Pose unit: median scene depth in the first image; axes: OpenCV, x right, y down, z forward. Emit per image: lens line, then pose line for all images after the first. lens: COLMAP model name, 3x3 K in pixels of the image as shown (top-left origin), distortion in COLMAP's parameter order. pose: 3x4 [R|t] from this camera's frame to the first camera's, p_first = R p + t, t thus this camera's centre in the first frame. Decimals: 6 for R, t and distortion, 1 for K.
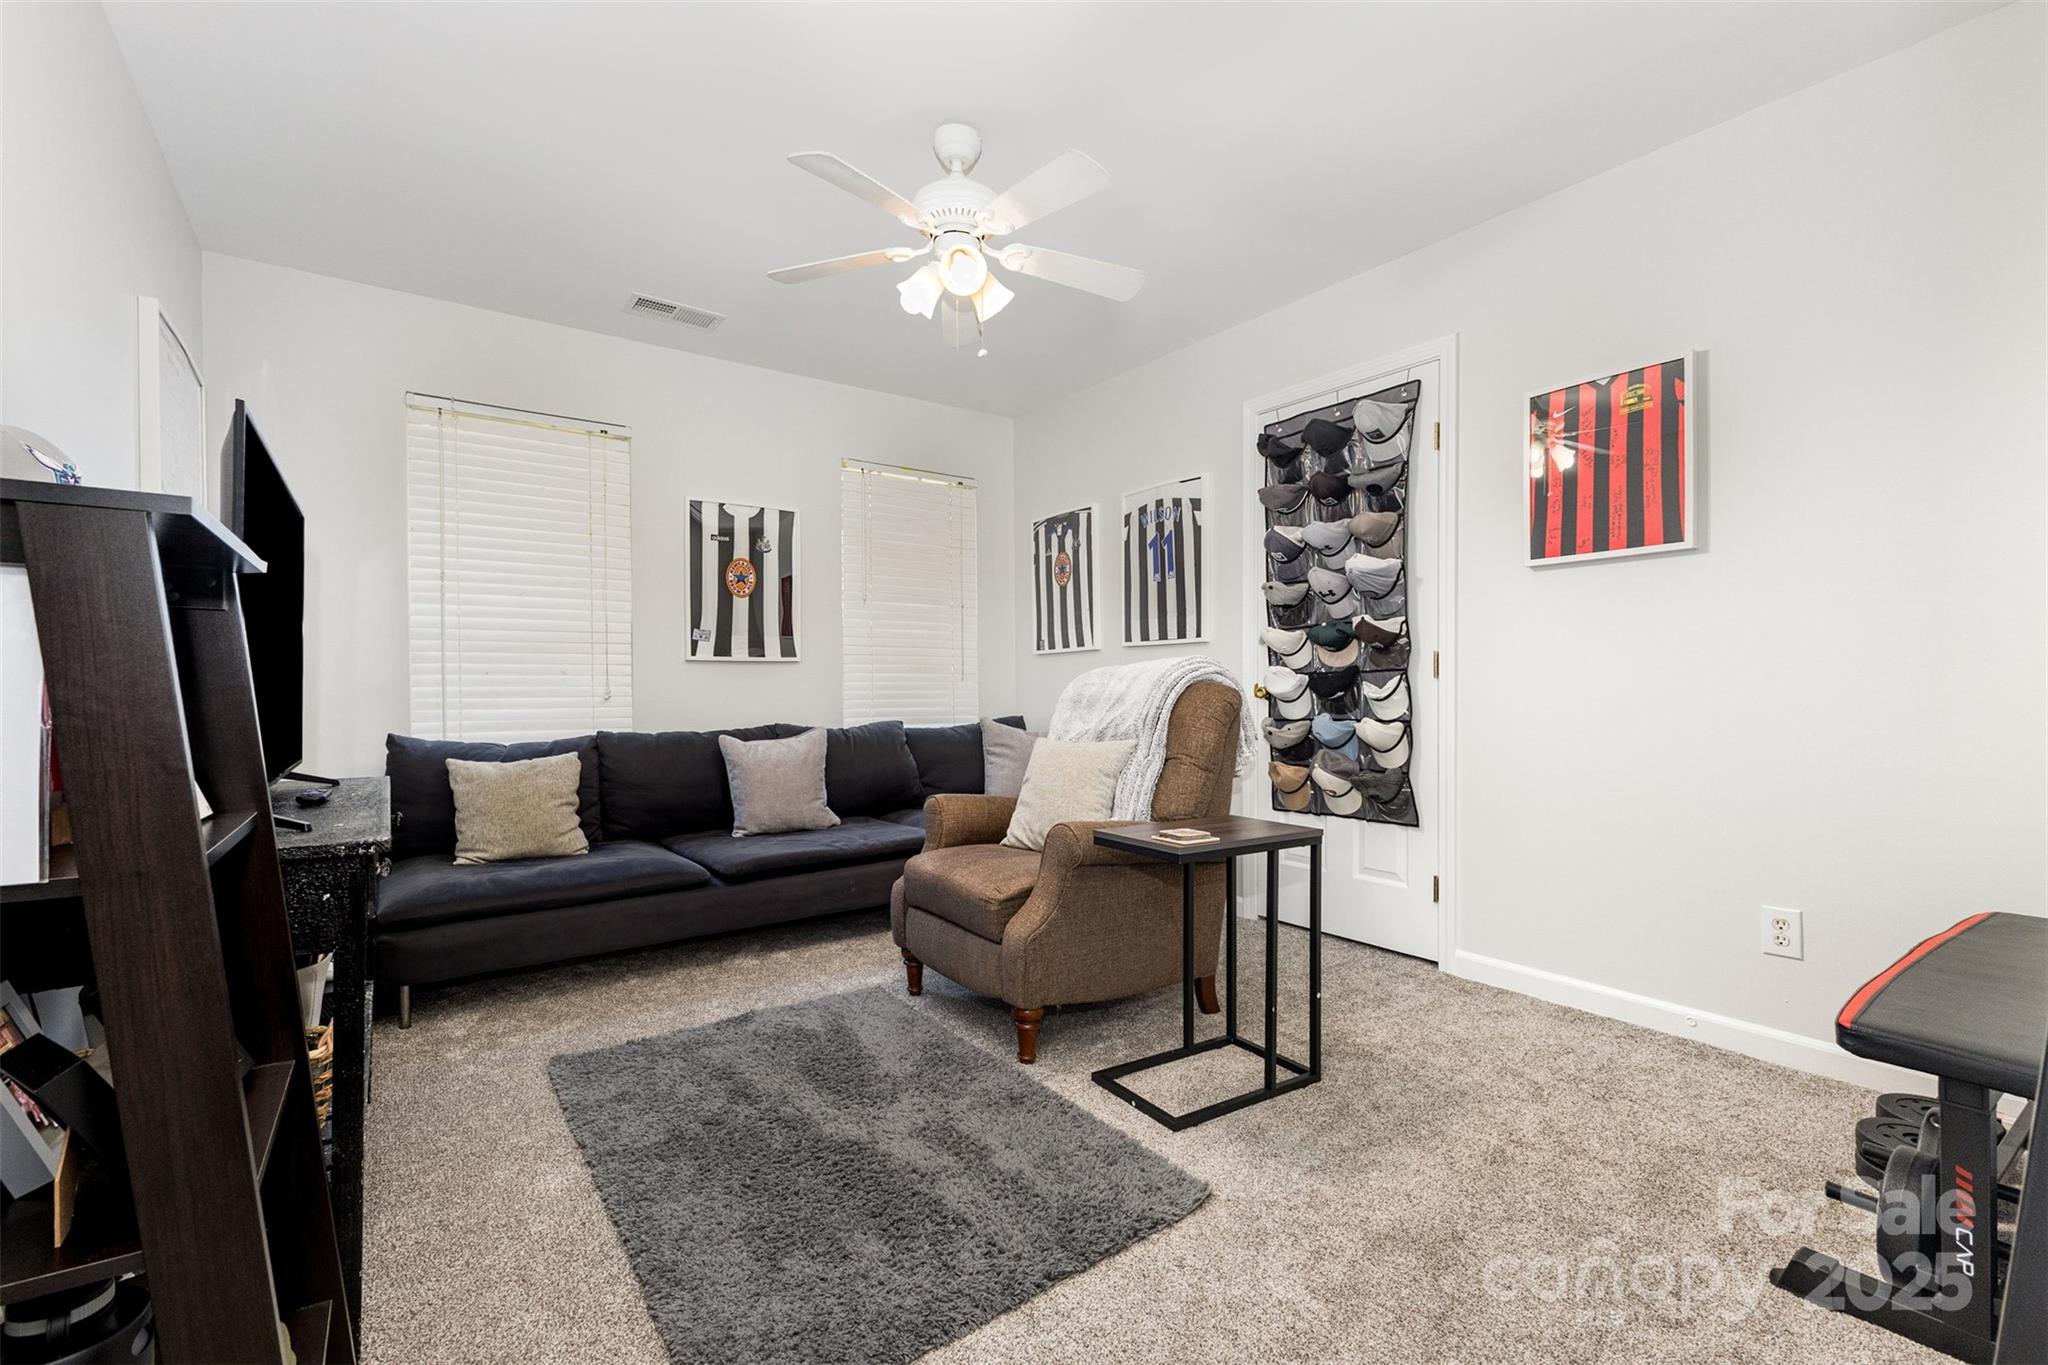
lens RADIAL K [[885.4, 0, 1030.1], [0, 885.4, 683.4], [0, 0, 1]] dist [0.003492, 0.000734]
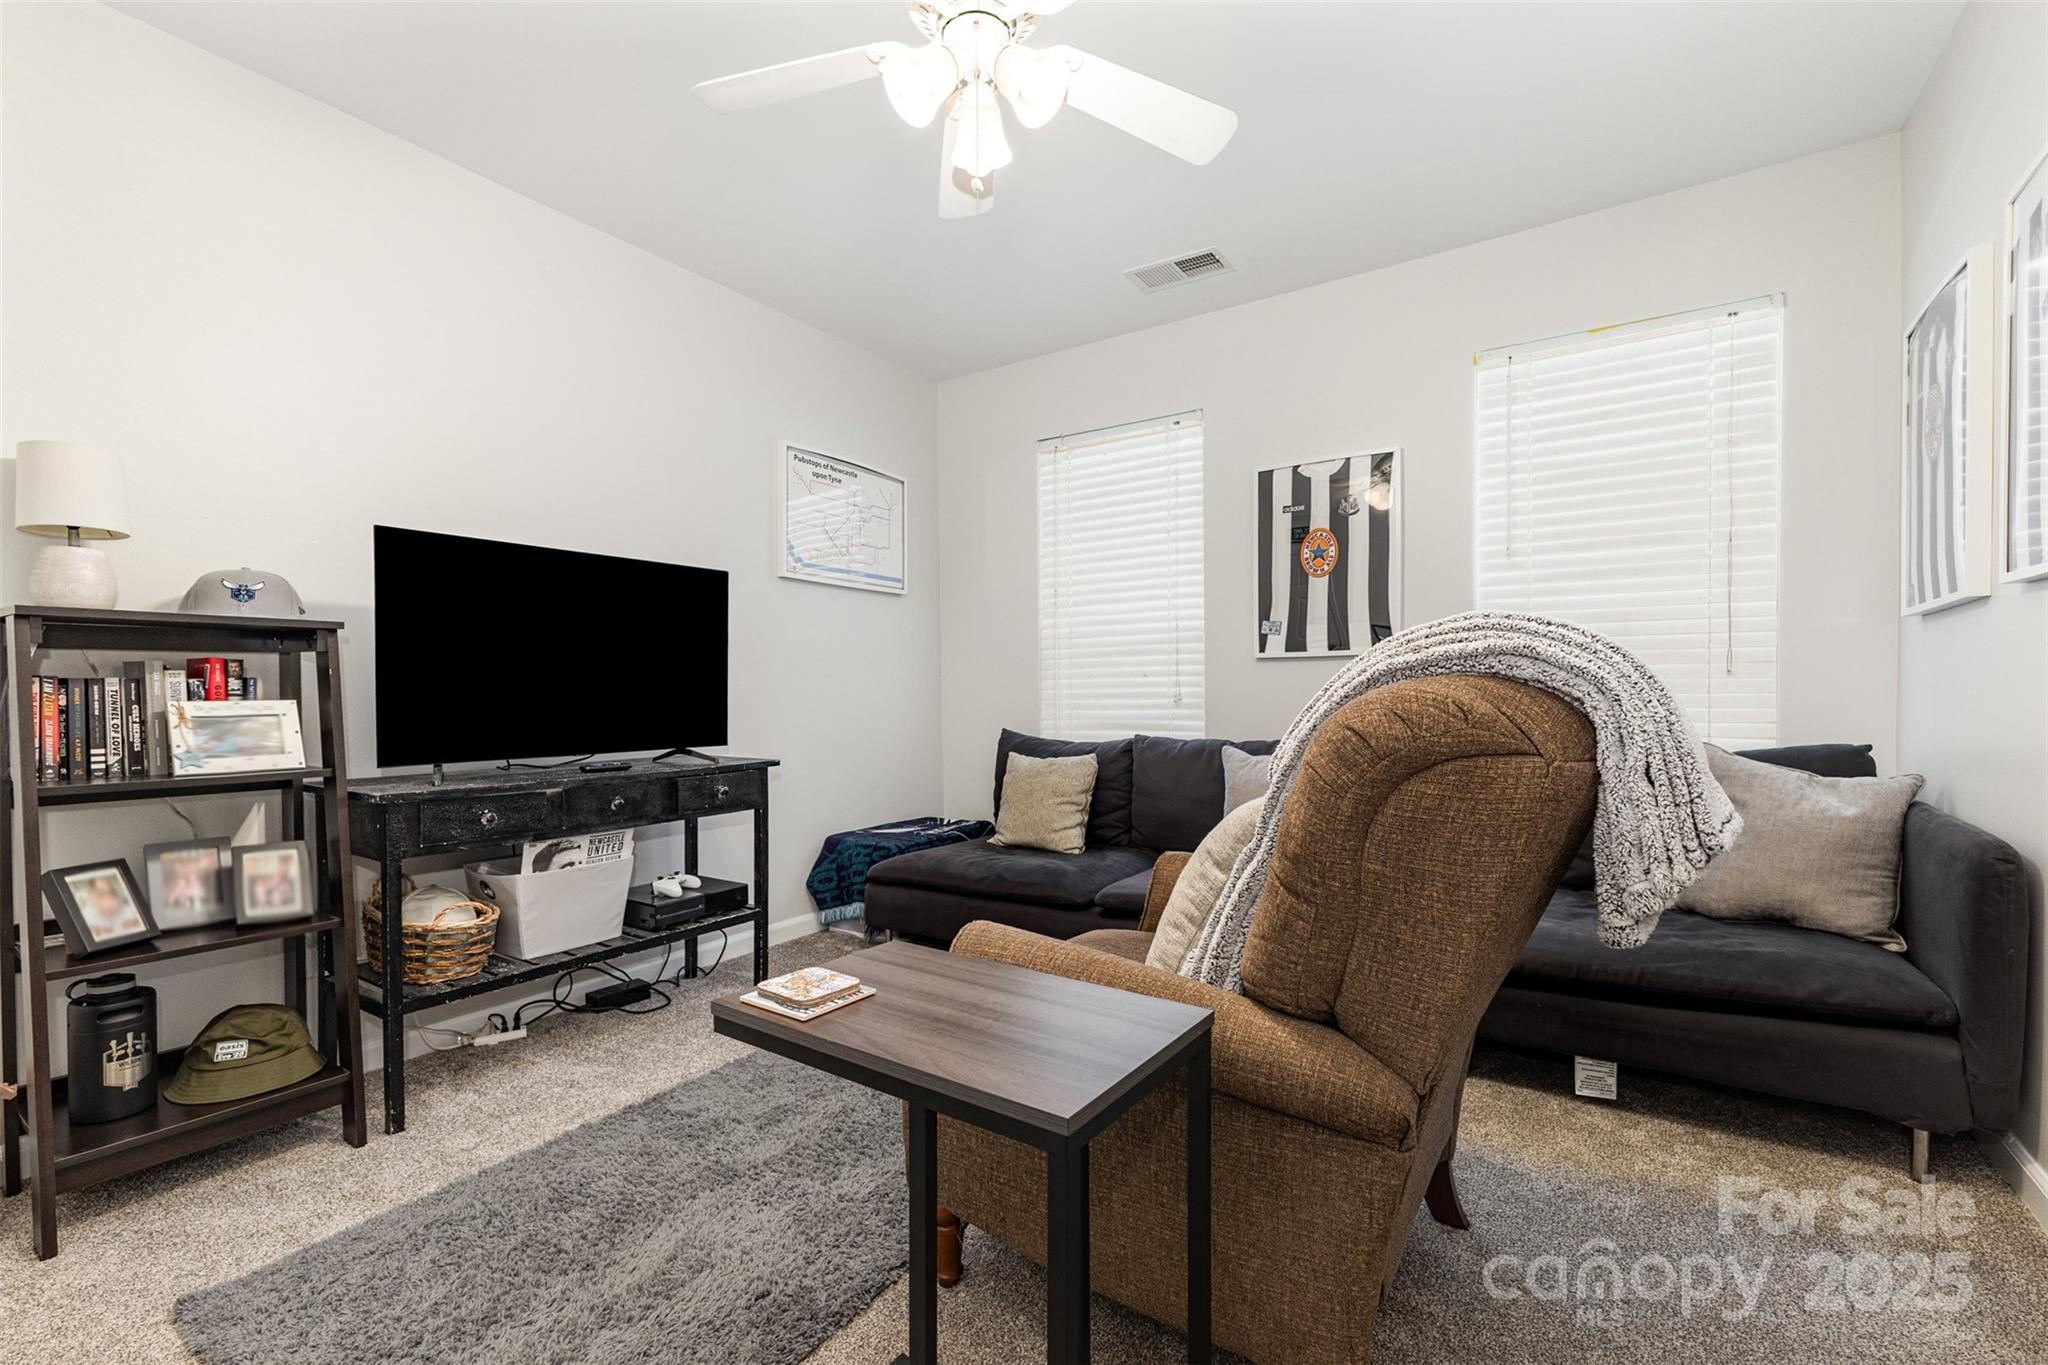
lens RADIAL K [[885.4, 0, 1030.8], [0, 885.4, 697.2], [0, 0, 1]] dist [0.003492, 0.000734]
pose [[0.343850, 0.002217, -0.939022, 0.344937], [0.004459, 0.999982, 0.003994, 0.007452], [0.939014, -0.005561, 0.343834, 0.489051]]
